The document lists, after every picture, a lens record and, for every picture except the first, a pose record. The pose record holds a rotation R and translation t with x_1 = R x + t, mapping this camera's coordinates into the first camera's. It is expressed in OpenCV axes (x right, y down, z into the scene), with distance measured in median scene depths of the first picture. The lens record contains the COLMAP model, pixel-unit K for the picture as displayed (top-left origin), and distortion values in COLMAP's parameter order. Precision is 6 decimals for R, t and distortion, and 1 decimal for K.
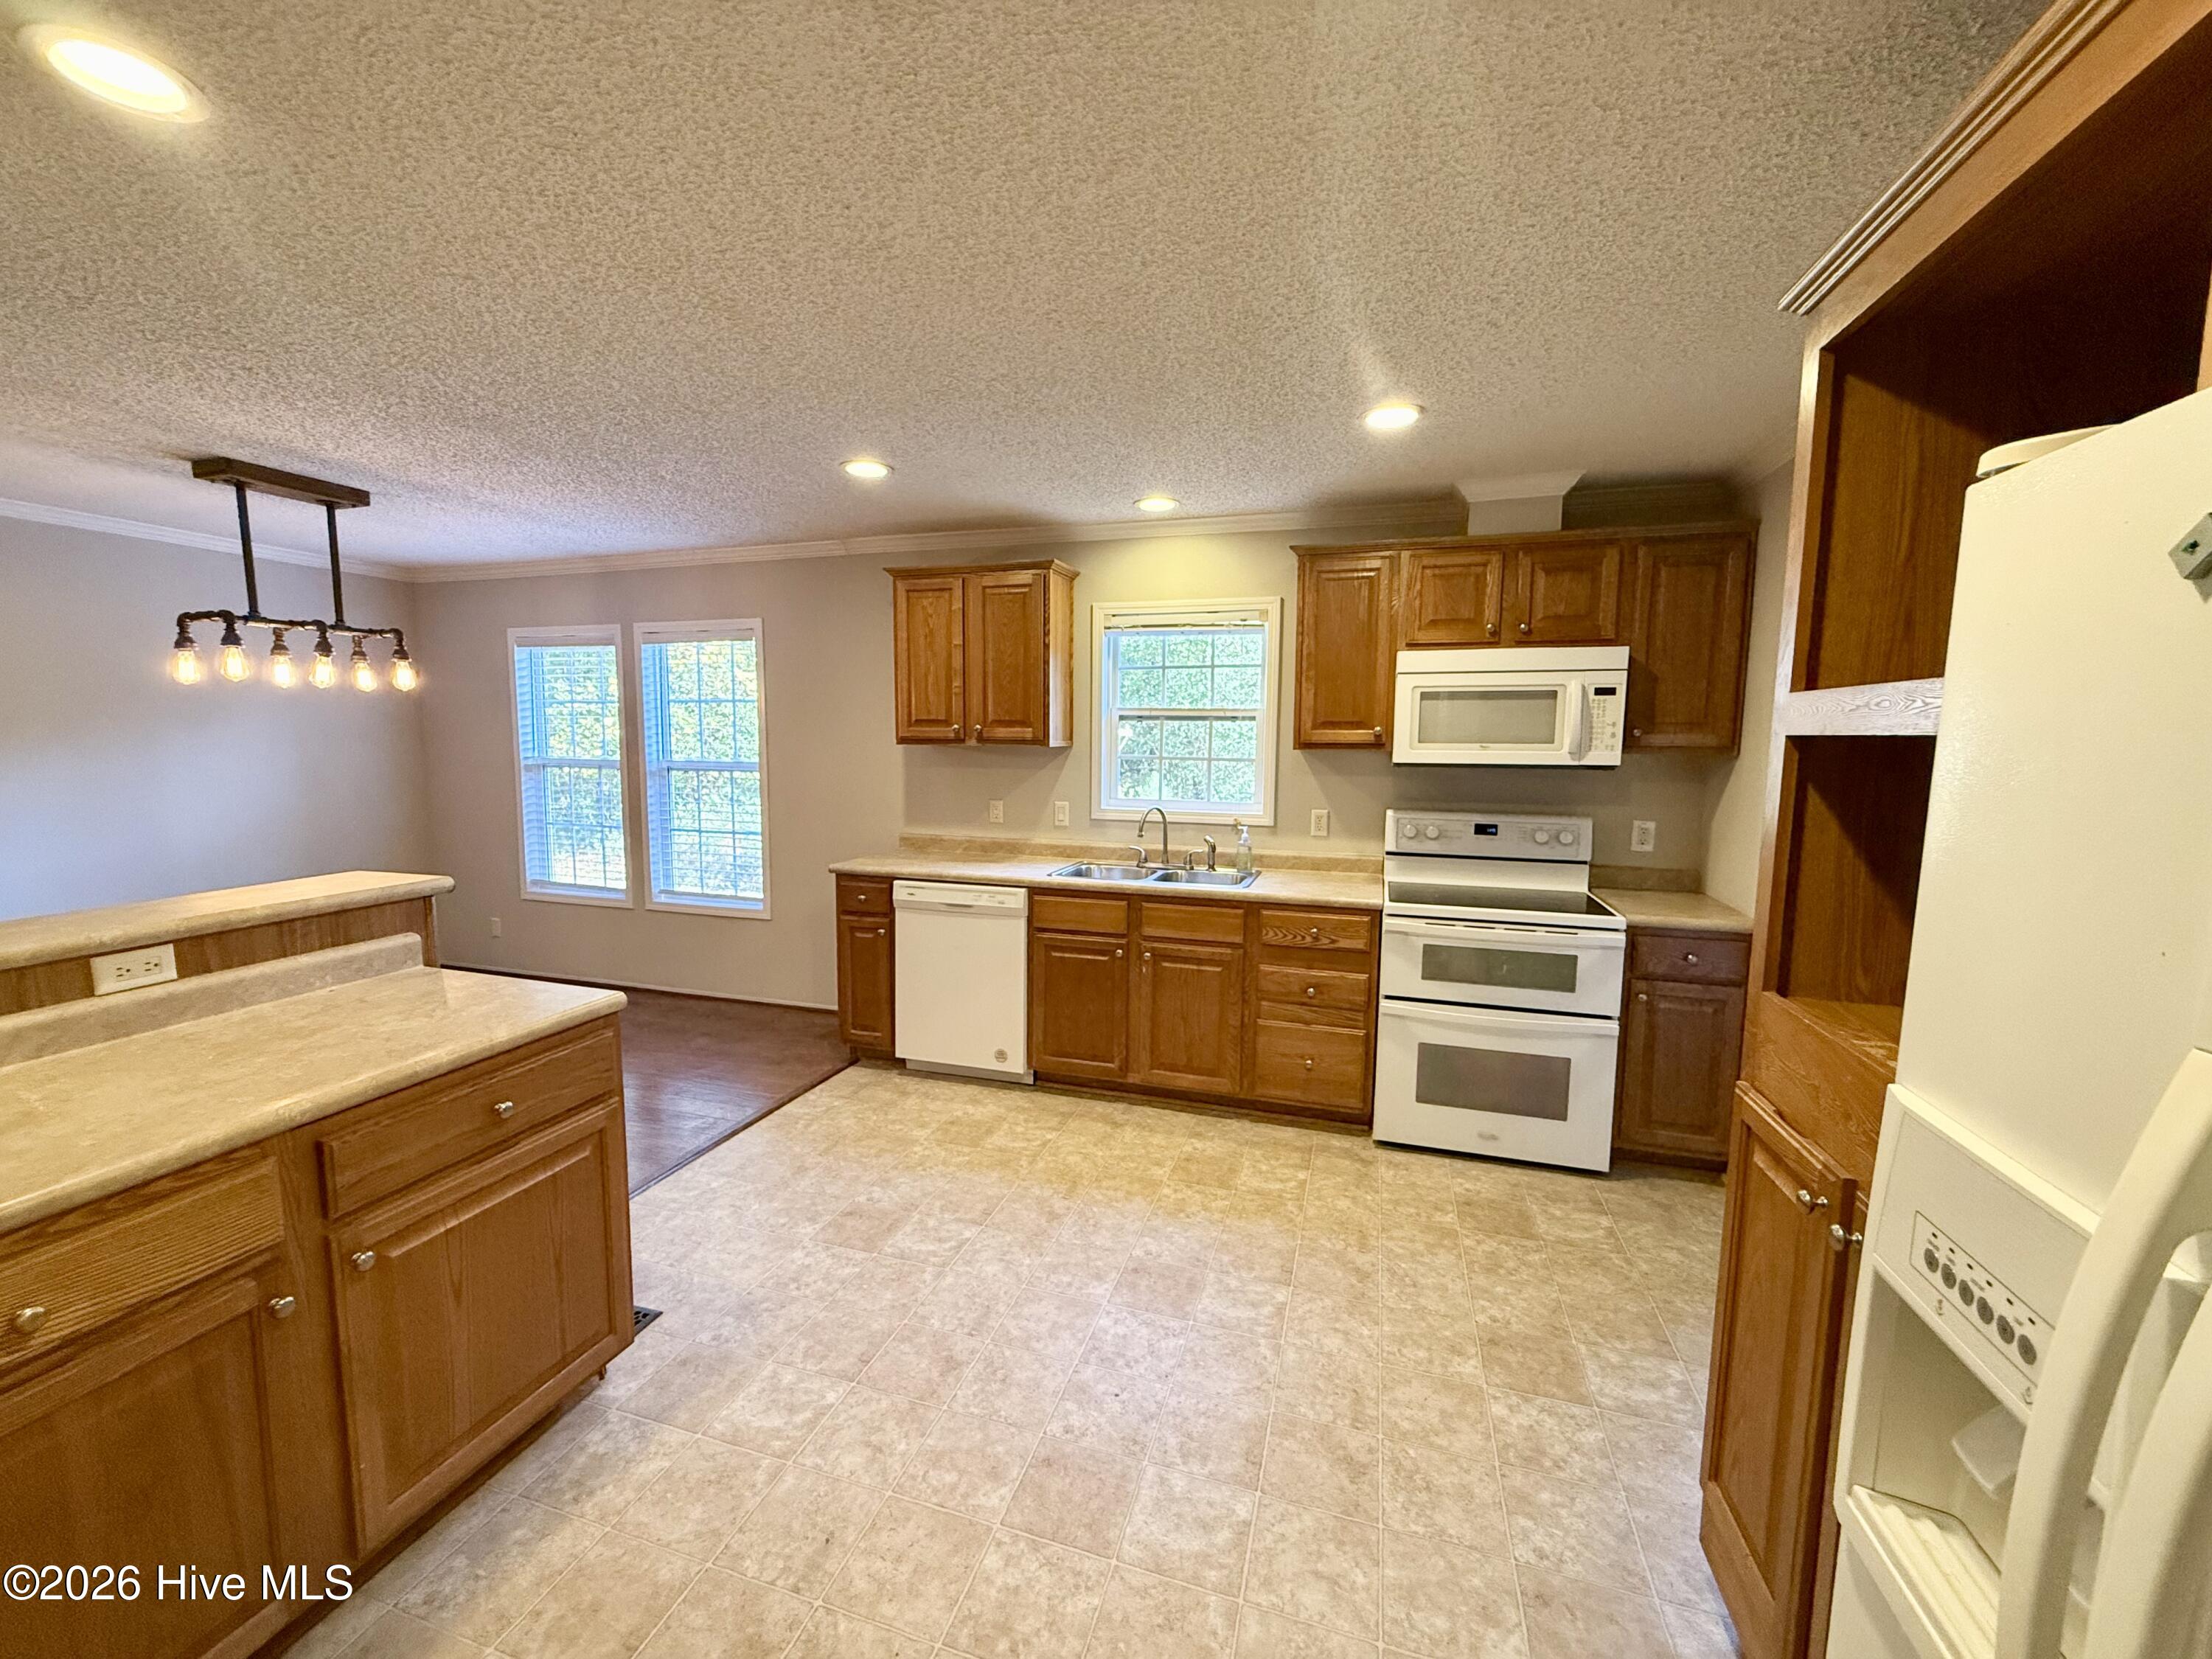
lens RADIAL K [[878.7, 0, 1088.1], [0, 878.7, 824.4], [0, 0, 1]] dist [0.002681, 0.000179]
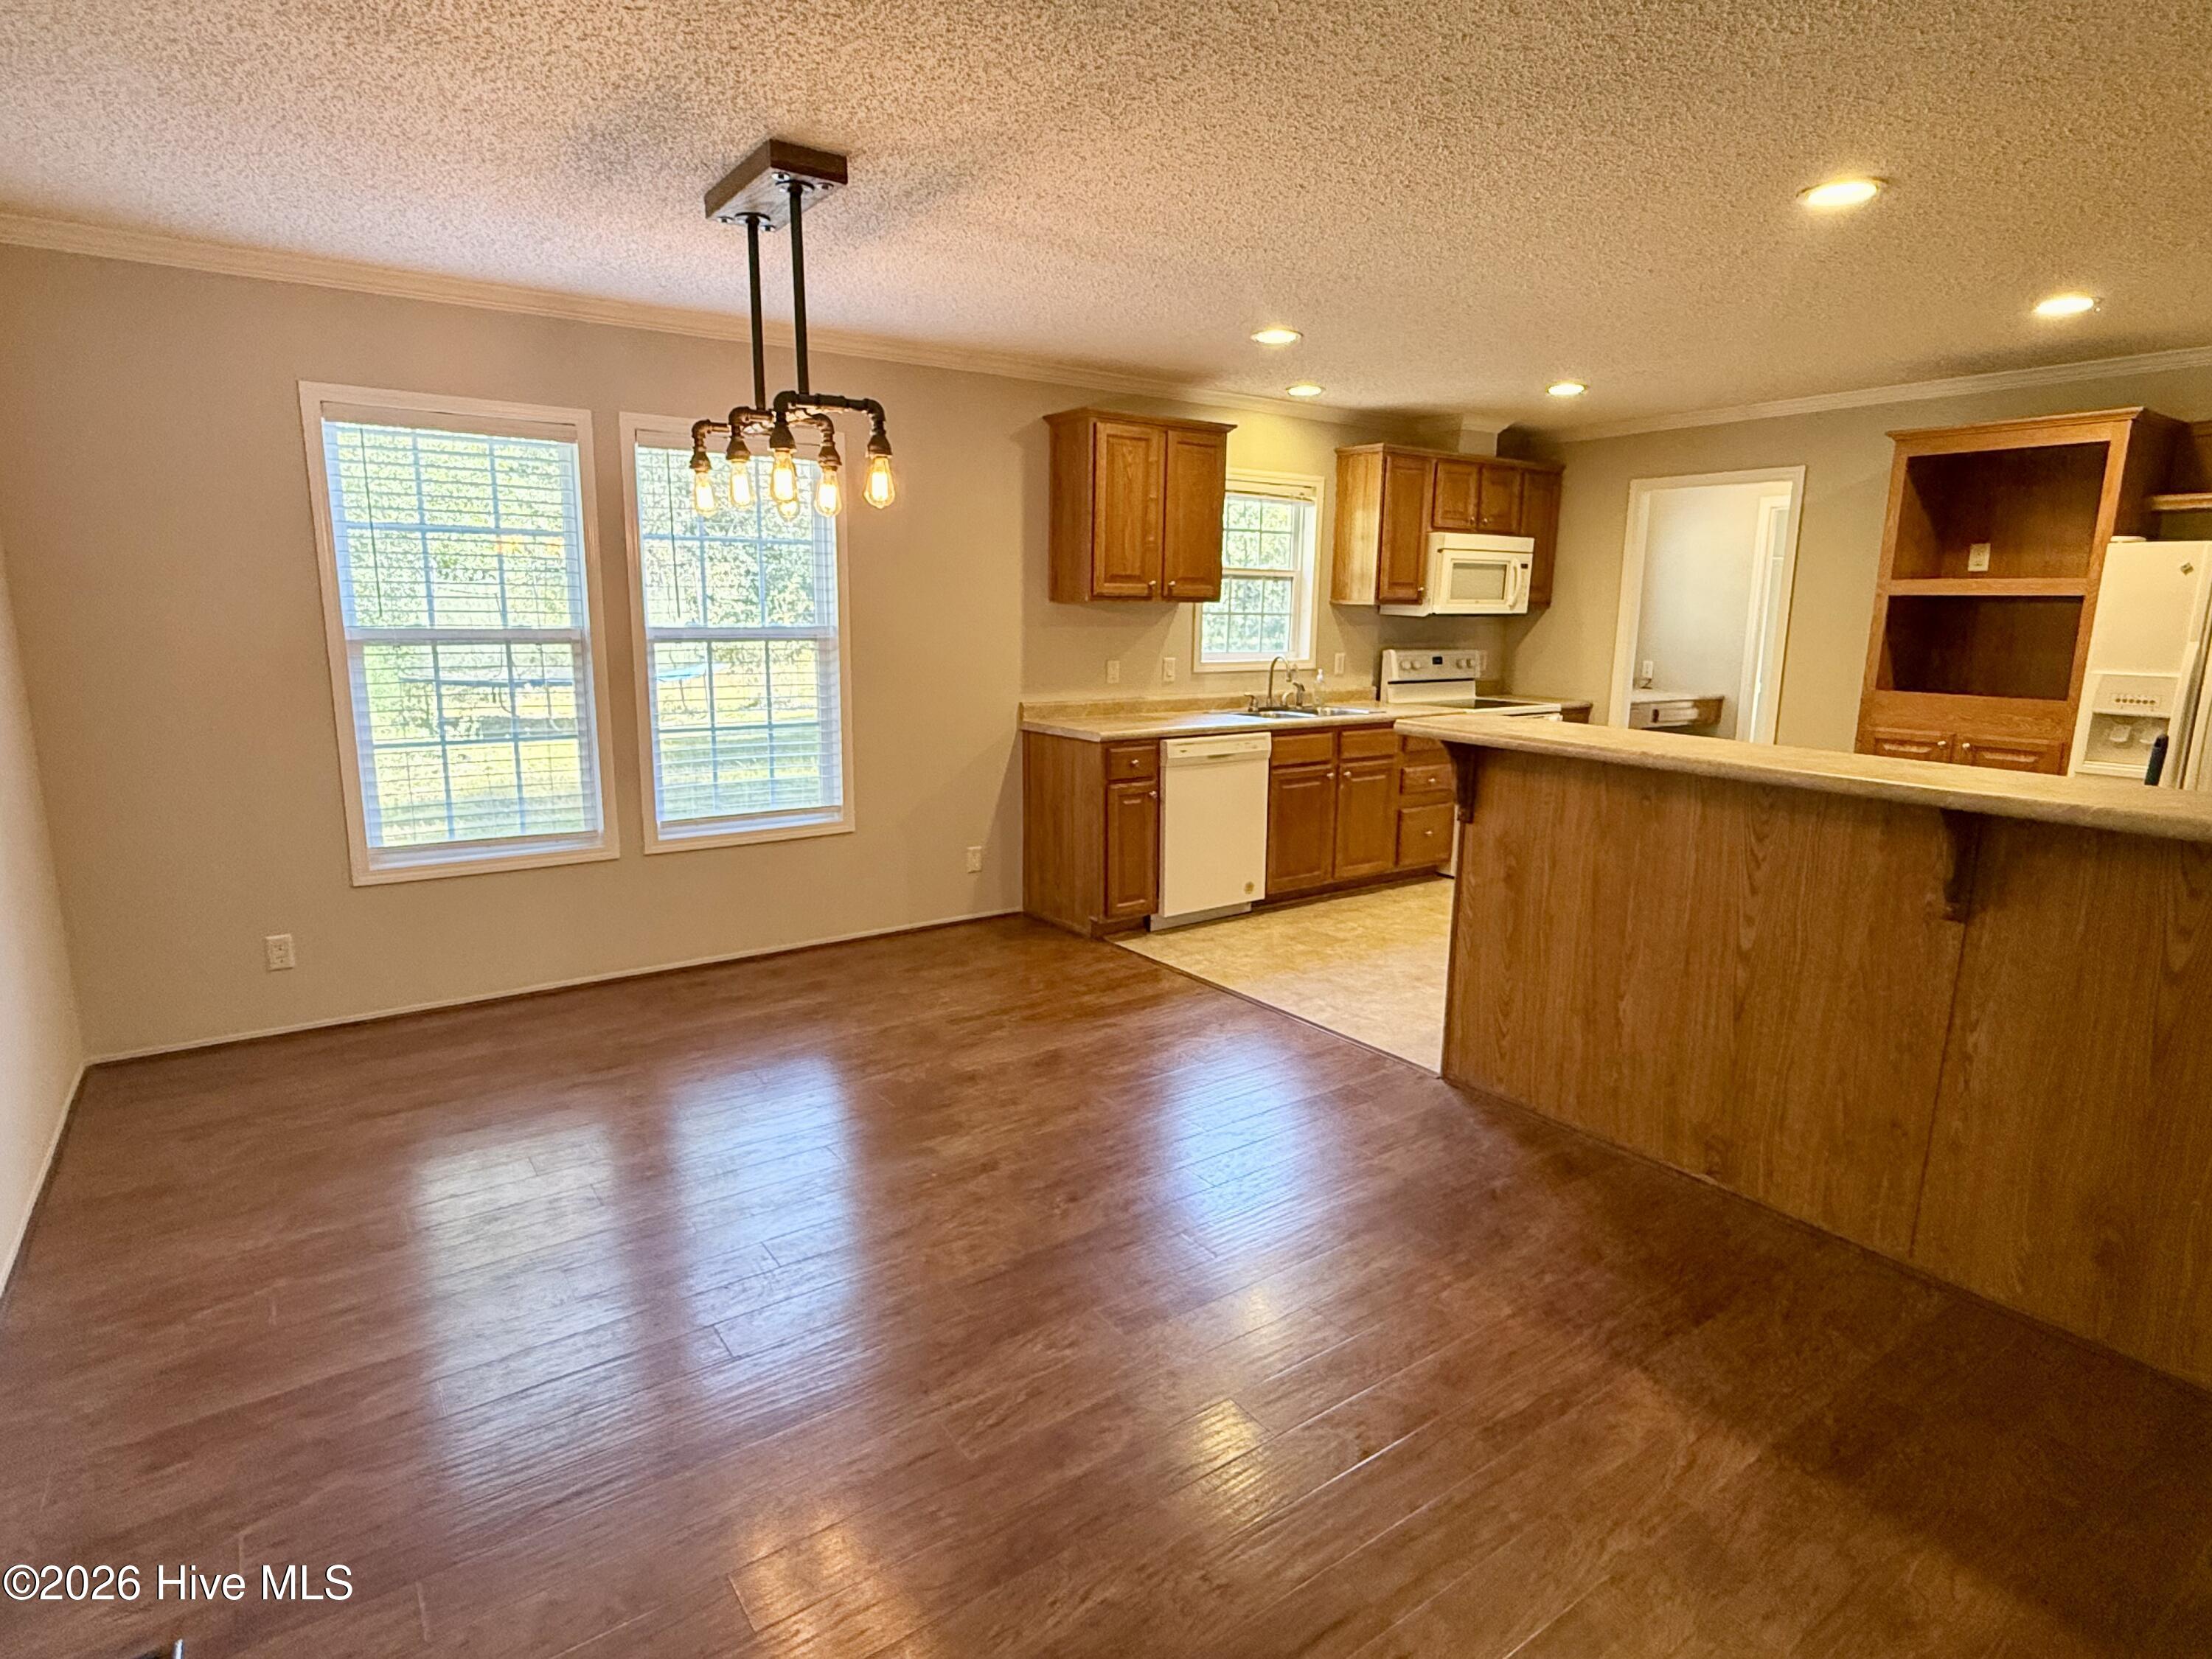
lens RADIAL K [[1180.1, 0, 1100.8], [0, 1180.1, 819.2], [0, 0, 1]] dist [0.012663, -0.002549]
pose [[0.602503, -0.146118, 0.784627, -1.326678], [0.076277, 0.989140, 0.125632, -0.020733], [-0.794464, -0.015845, 0.607105, 0.246758]]
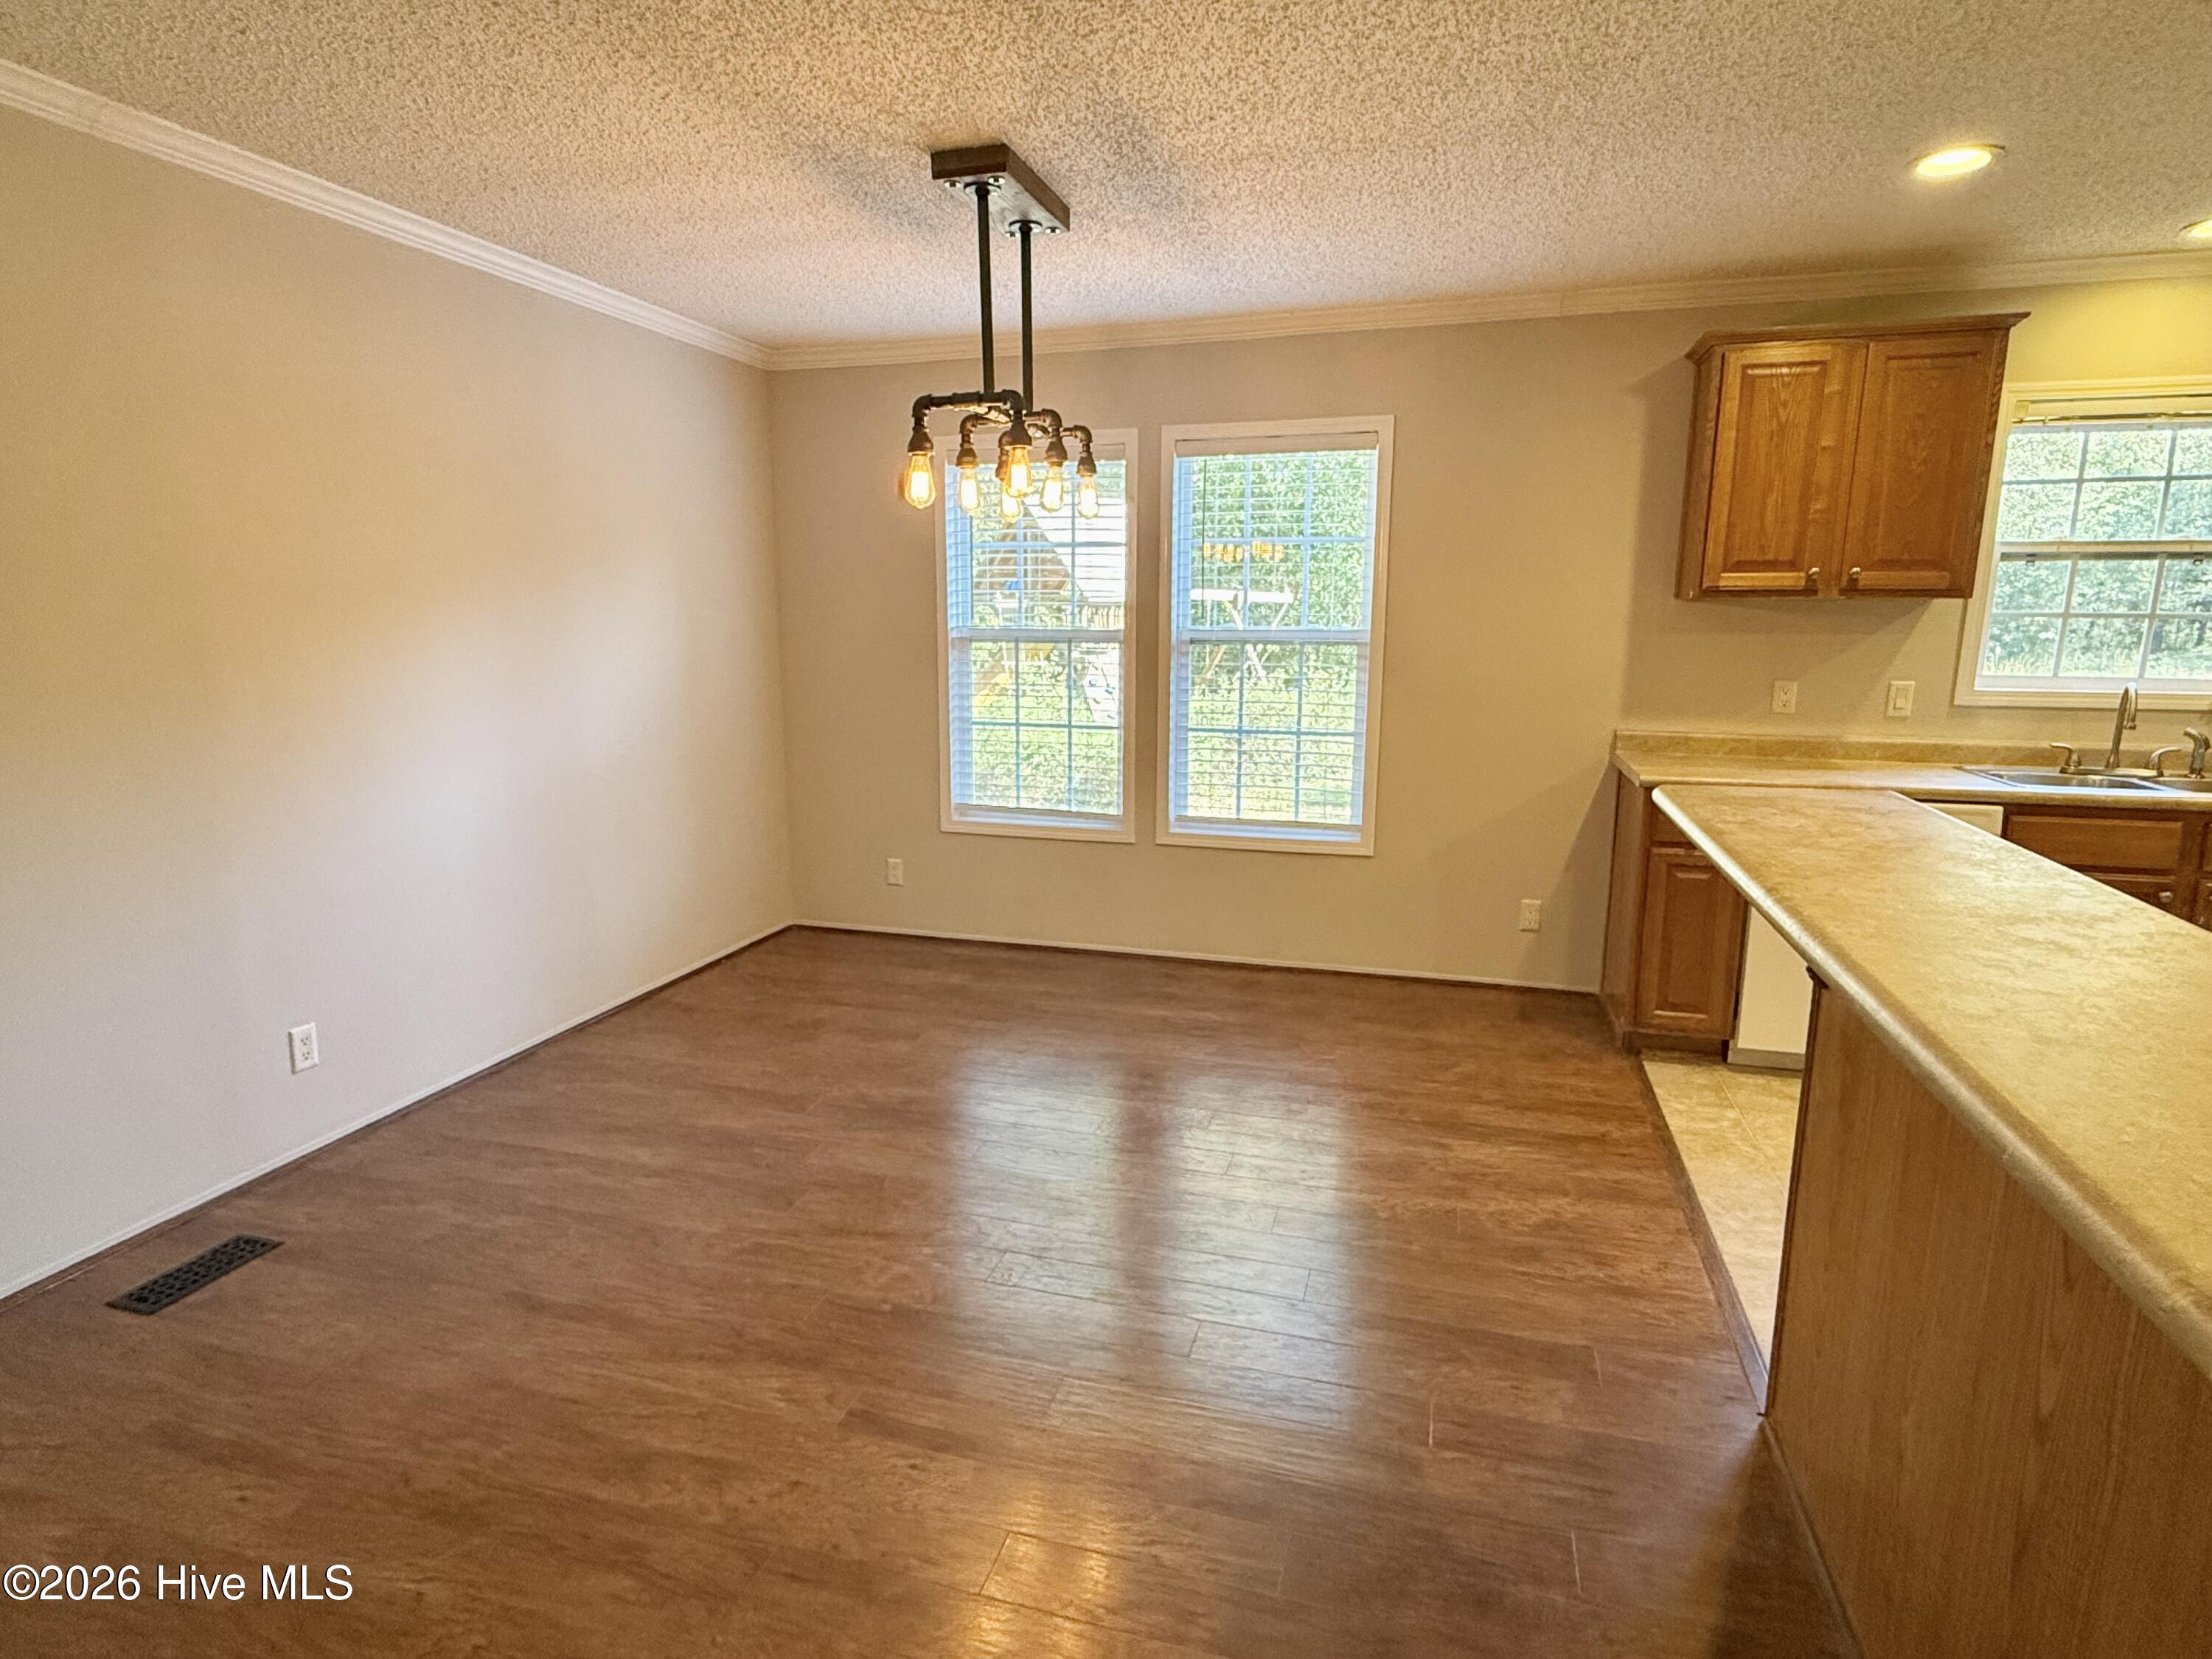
lens RADIAL K [[1180.1, 0, 1093.3], [0, 1180.1, 821.2], [0, 0, 1]] dist [0.012663, -0.002549]
pose [[0.999738, -0.010699, 0.020251, -0.764663], [0.009062, 0.996812, 0.079273, 0.004713], [-0.021035, -0.079069, 0.996647, 0.082788]]
